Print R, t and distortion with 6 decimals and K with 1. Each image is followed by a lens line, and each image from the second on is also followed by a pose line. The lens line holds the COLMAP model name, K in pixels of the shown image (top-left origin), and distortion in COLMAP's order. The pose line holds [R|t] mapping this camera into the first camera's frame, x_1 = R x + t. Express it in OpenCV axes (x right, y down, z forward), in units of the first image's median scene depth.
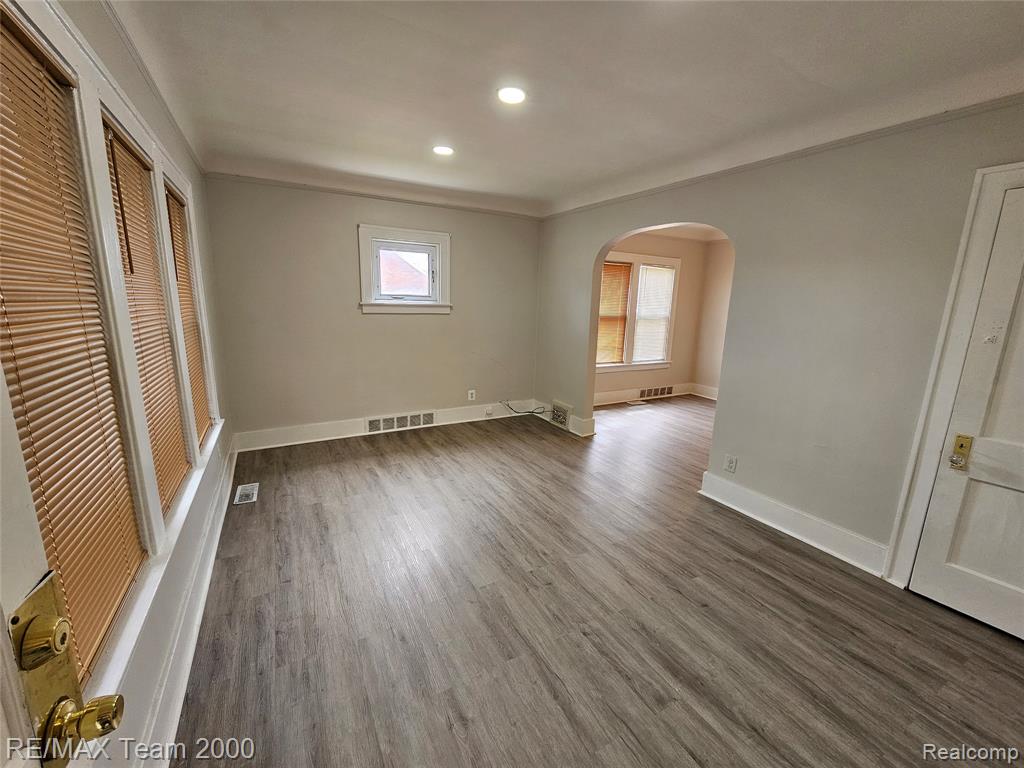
lens RADIAL K [[417.7, 0, 510.0], [0, 417.7, 384.8], [0, 0, 1]] dist [0.002418, 0.000134]
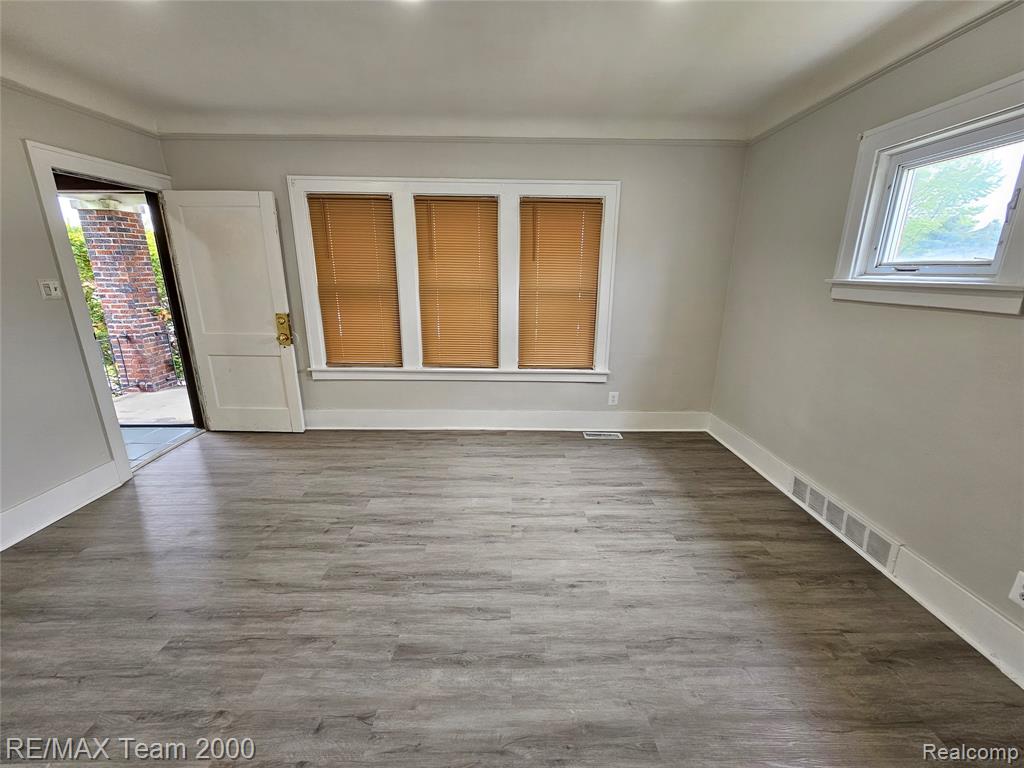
lens RADIAL K [[417.7, 0, 513.3], [0, 417.7, 385.8], [0, 0, 1]] dist [0.002418, 0.000134]
pose [[-0.474966, 0.204828, -0.855835, 0.415459], [-0.194452, 0.924066, 0.329074, -0.185216], [0.858252, 0.322718, -0.399070, 1.007522]]
